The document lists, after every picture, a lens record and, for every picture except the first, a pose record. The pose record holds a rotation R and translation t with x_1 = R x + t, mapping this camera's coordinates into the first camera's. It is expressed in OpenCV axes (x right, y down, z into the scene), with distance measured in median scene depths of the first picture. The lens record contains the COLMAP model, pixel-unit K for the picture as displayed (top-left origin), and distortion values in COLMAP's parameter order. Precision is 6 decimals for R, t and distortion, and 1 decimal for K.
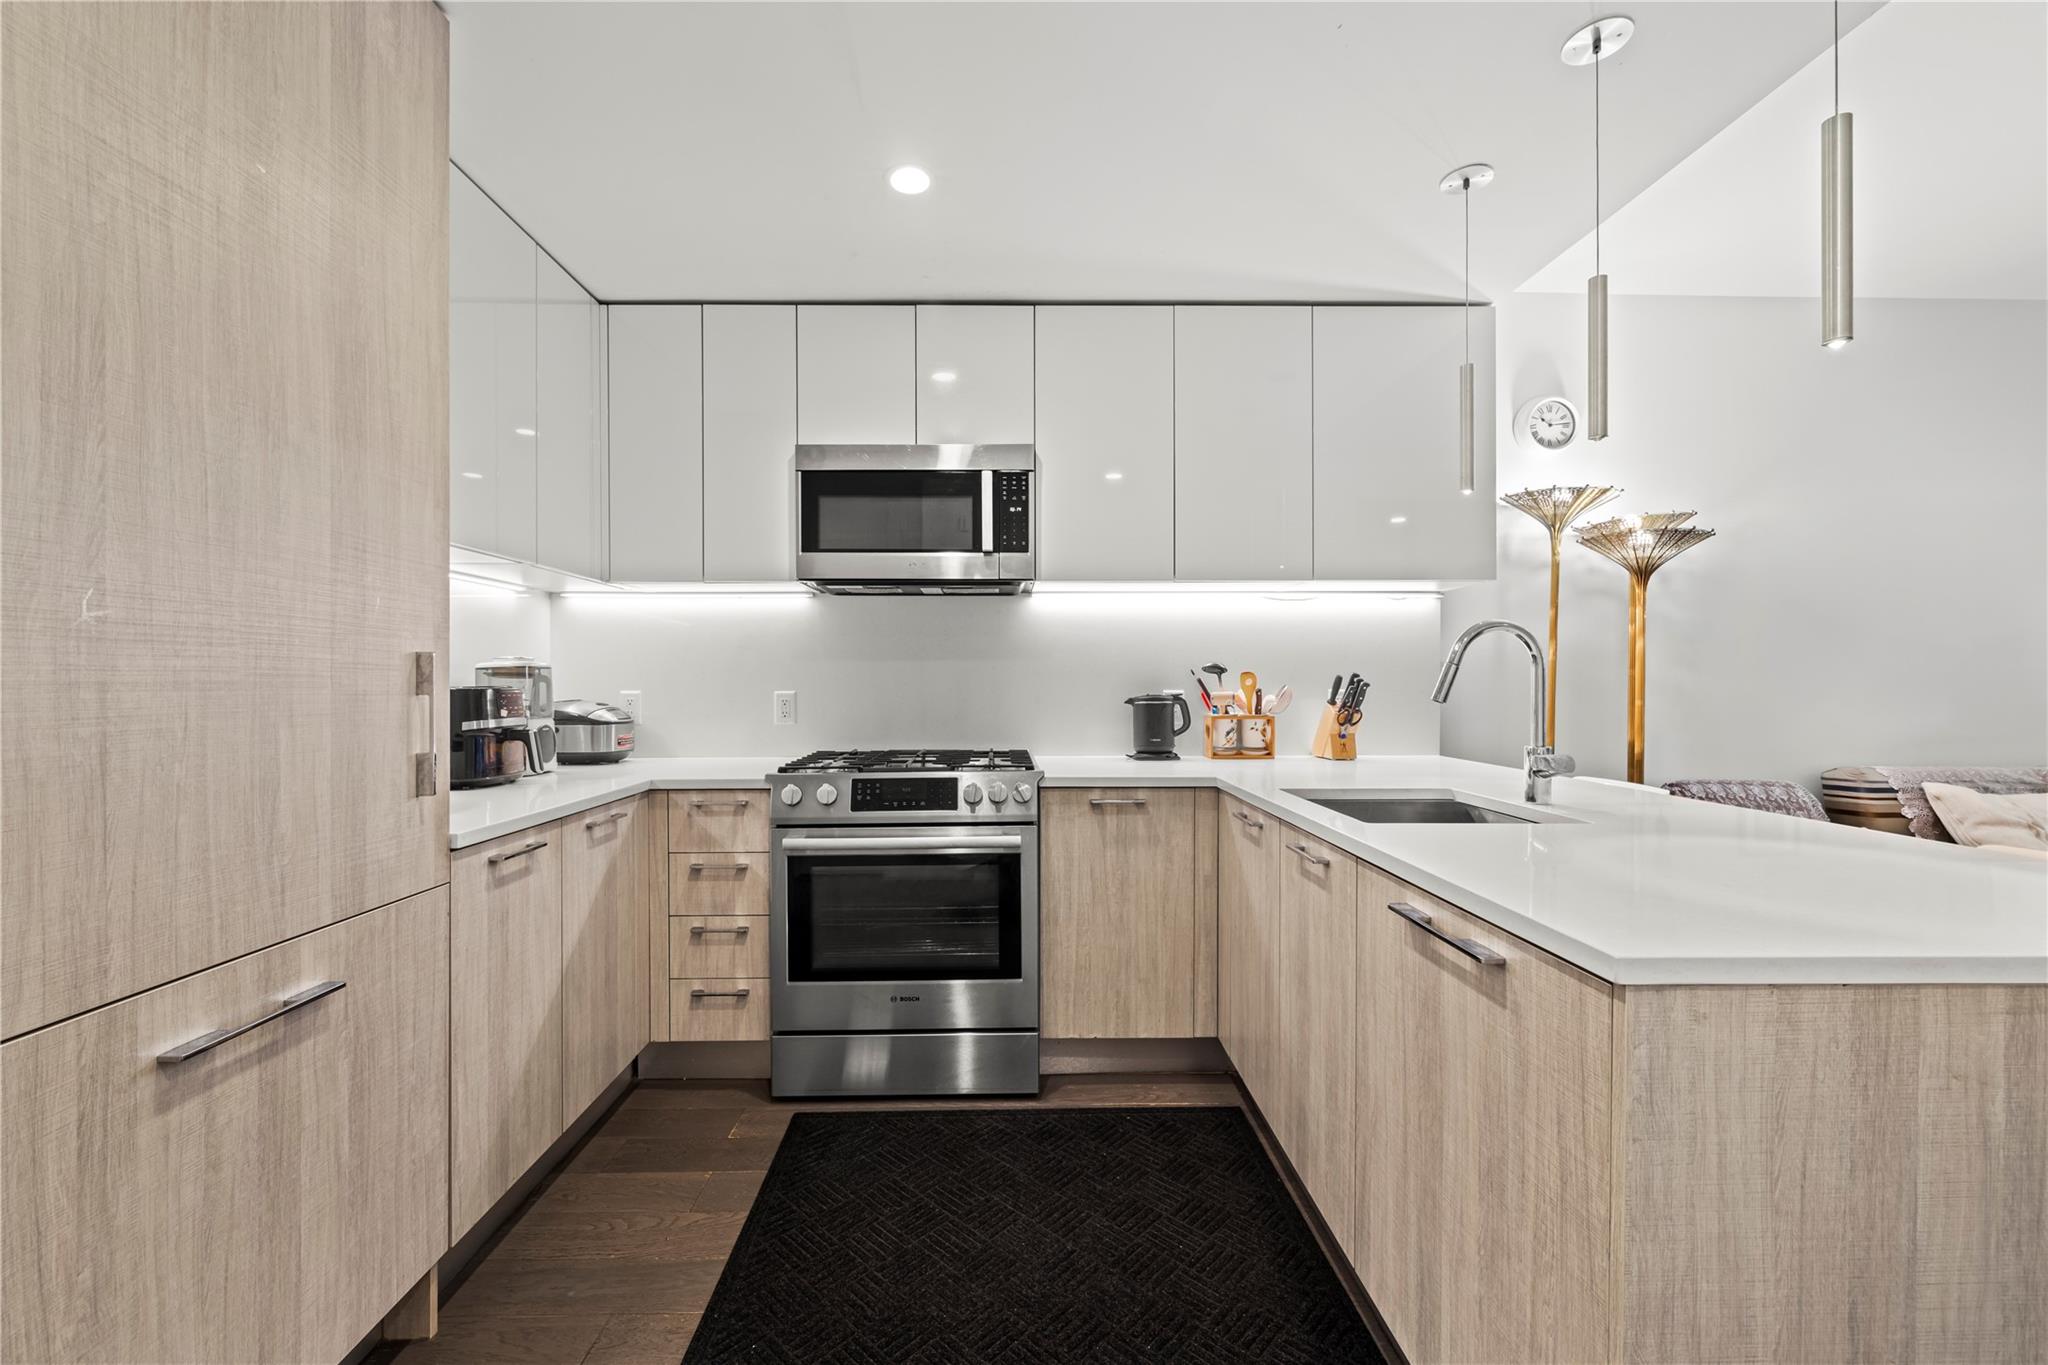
lens RADIAL K [[807.6, 0, 1027.5], [0, 807.6, 683.6], [0, 0, 1]] dist [0.000625, 0.000325]
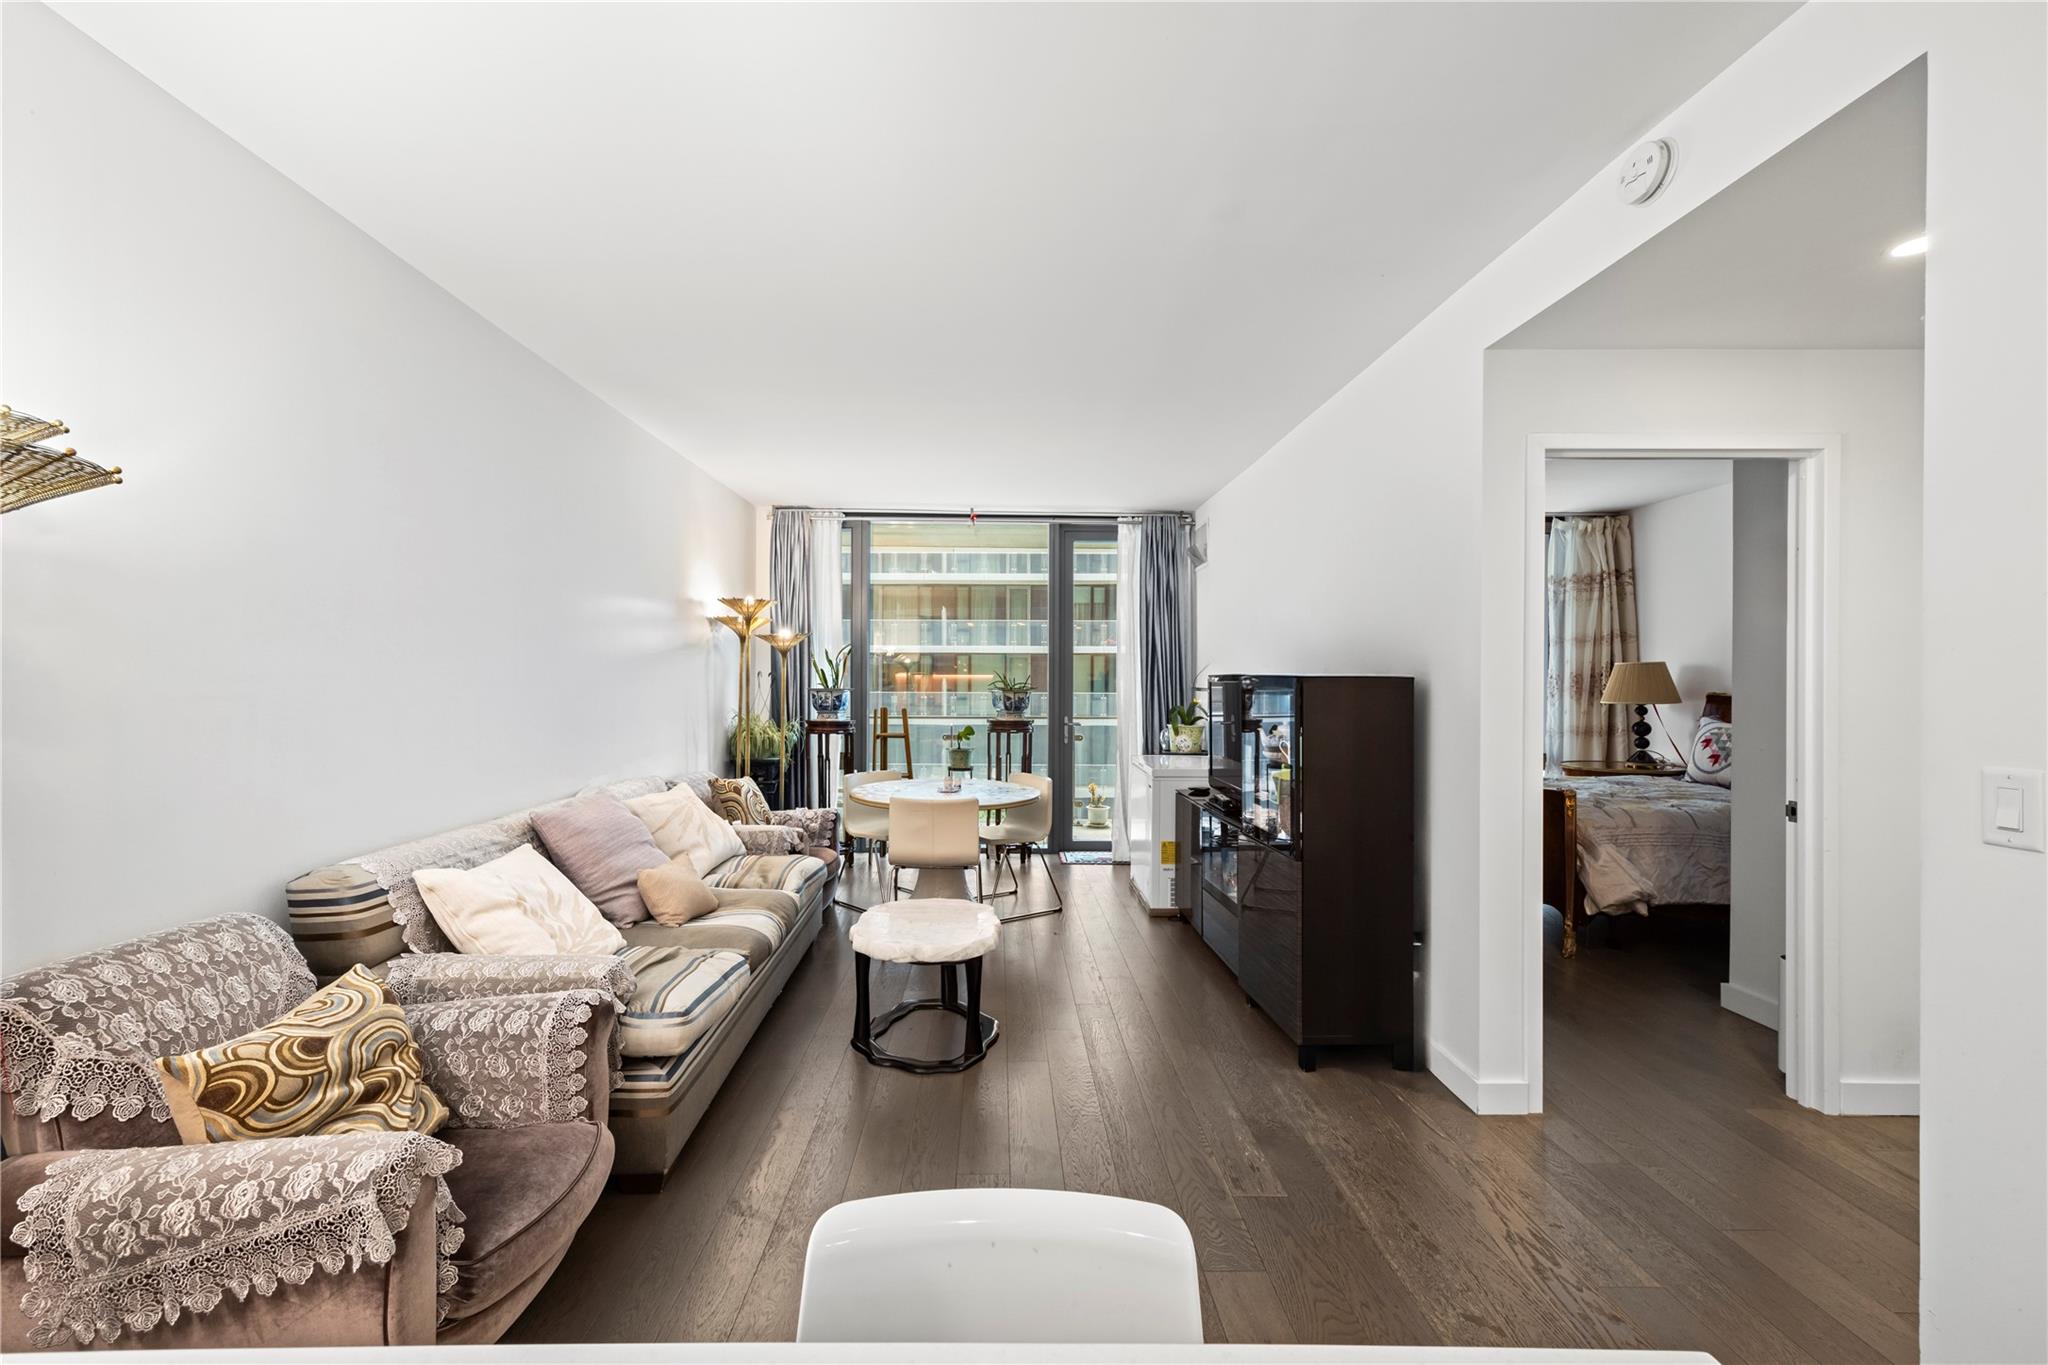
lens RADIAL K [[807.6, 0, 1027.3], [0, 807.6, 680.1], [0, 0, 1]] dist [0.000625, 0.000325]
pose [[-0.010102, 0.002859, 0.999945, 0.330764], [0.001940, 0.999994, -0.002840, -0.057315], [-0.999947, 0.001911, -0.010107, 0.423144]]
